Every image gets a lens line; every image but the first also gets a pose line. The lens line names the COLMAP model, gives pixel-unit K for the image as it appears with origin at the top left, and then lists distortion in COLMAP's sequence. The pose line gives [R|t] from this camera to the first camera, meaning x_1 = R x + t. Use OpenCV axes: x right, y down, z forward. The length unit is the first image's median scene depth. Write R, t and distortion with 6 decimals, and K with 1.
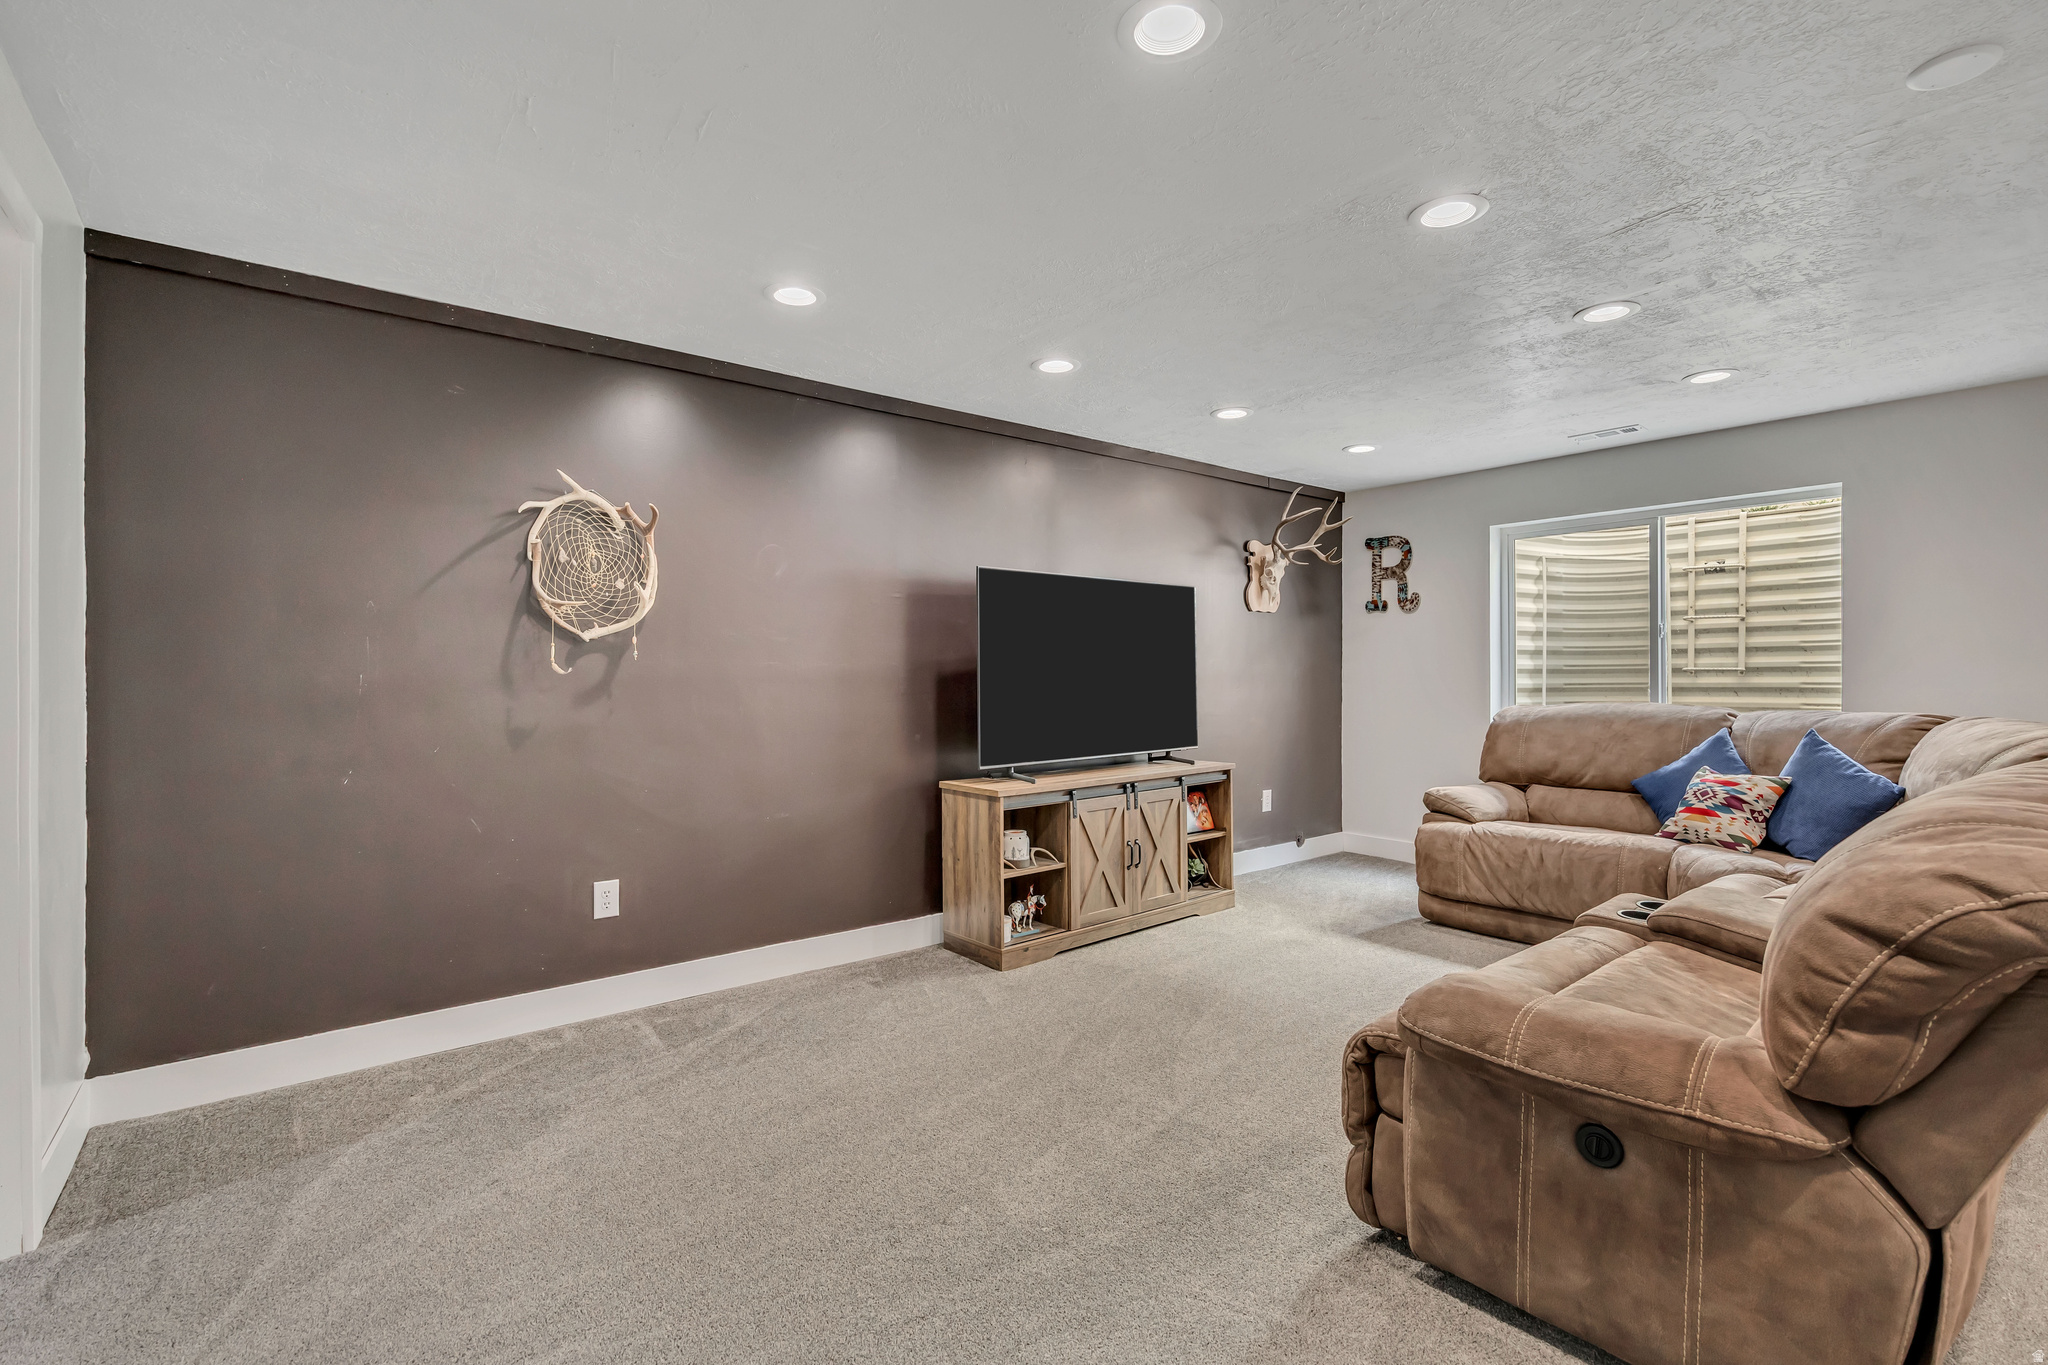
lens RADIAL K [[925.9, 0, 1017.0], [0, 925.9, 673.3], [0, 0, 1]] dist [-0.012081, -0.000367]
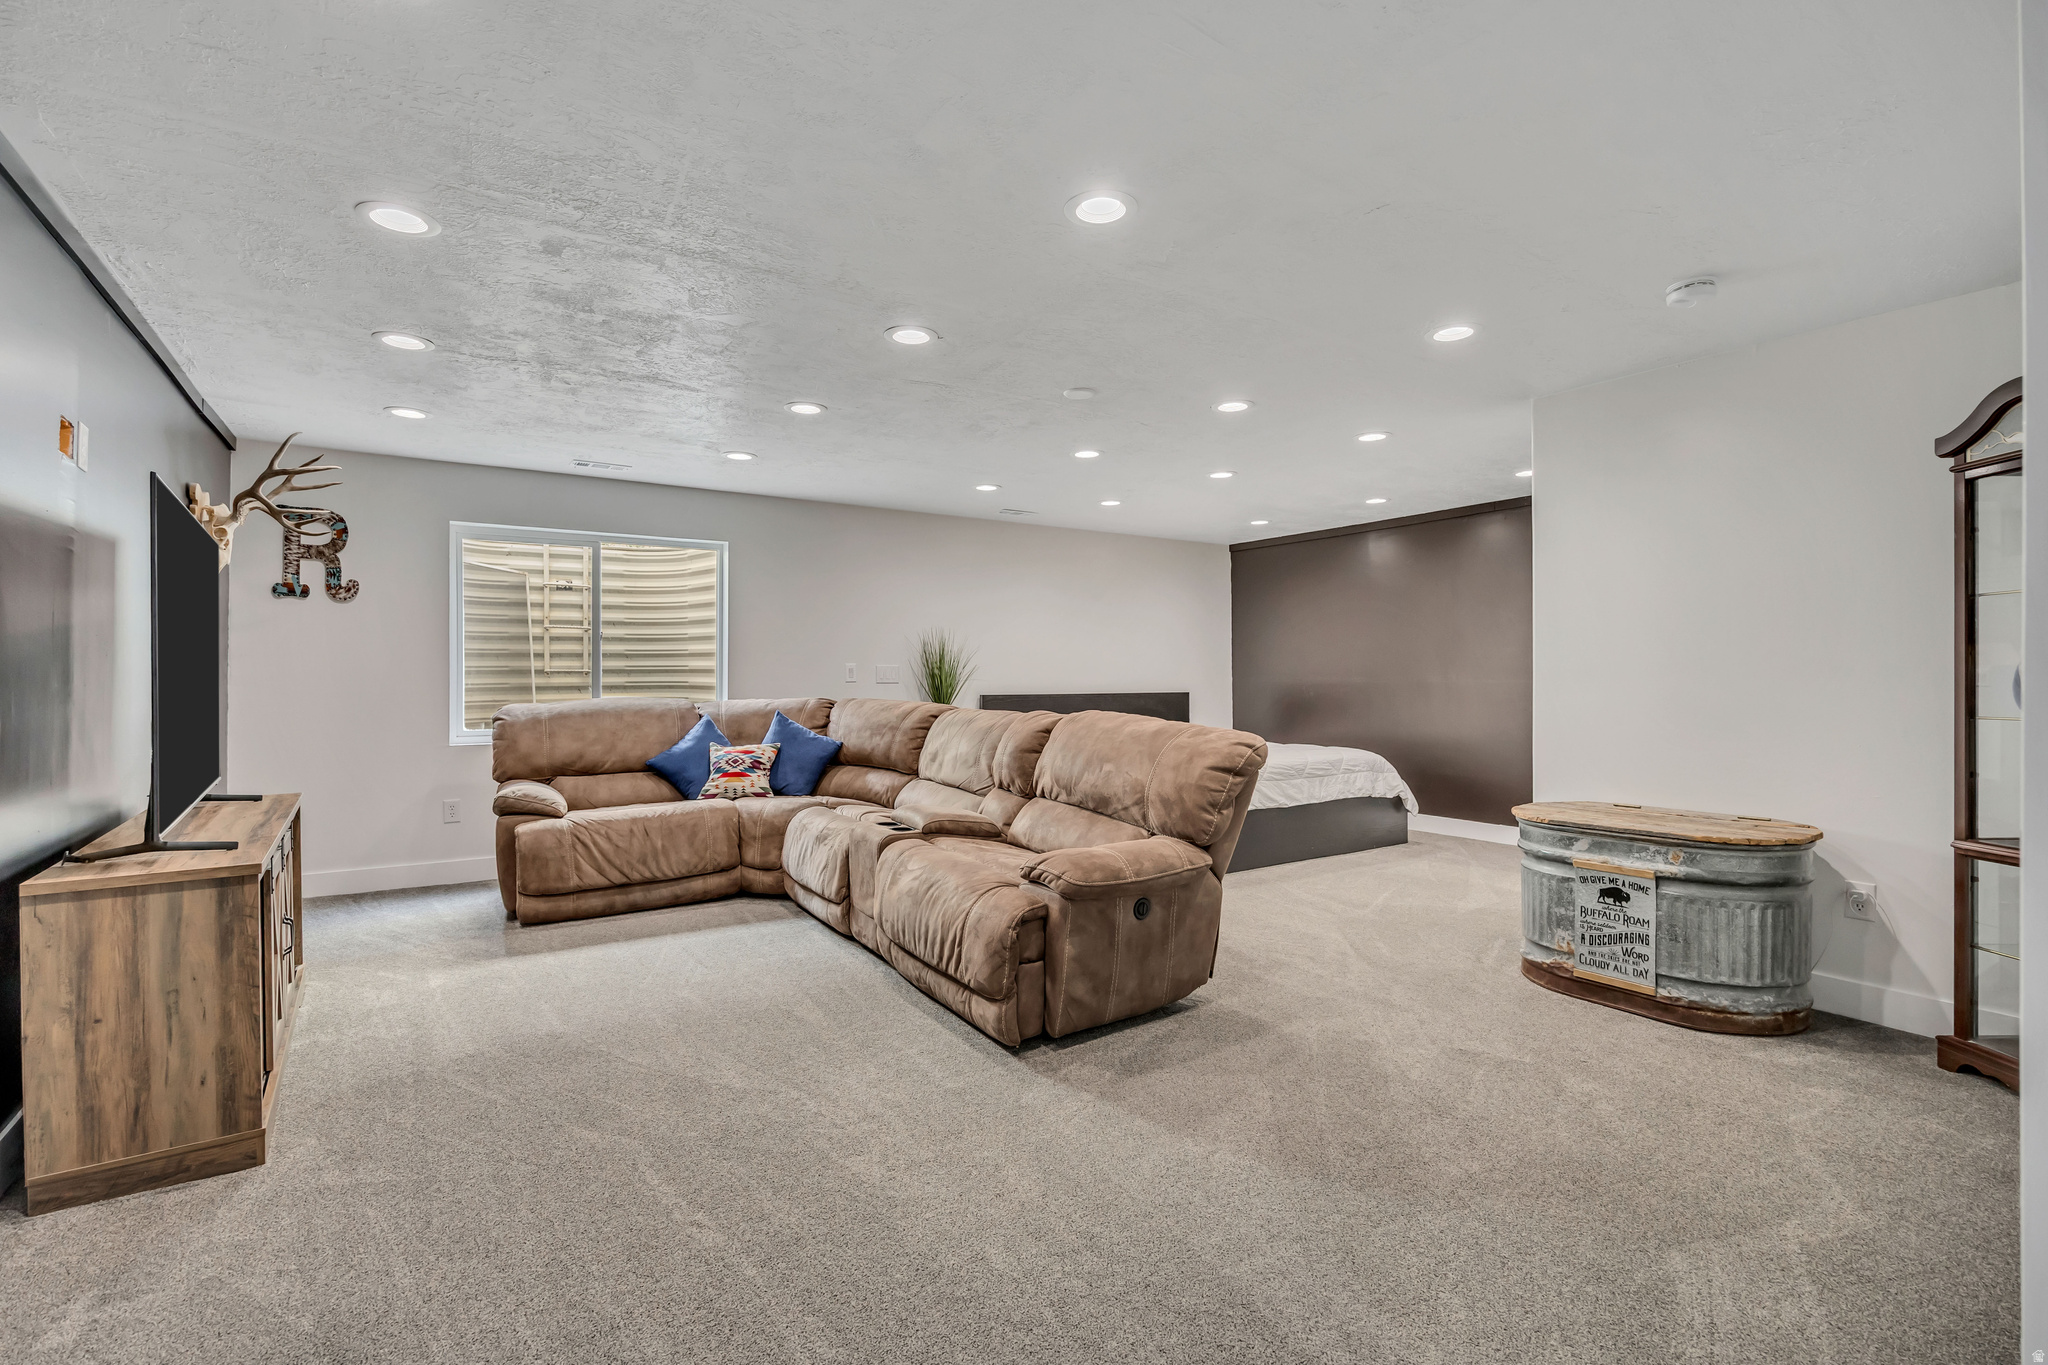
lens RADIAL K [[925.9, 0, 1017.0], [0, 925.9, 673.3], [0, 0, 1]] dist [-0.012081, -0.000367]
pose [[0.078430, 0.005072, 0.996907, -0.487399], [0.001595, 0.999985, -0.005213, 0.007349], [-0.996918, 0.001999, 0.078421, 0.399588]]
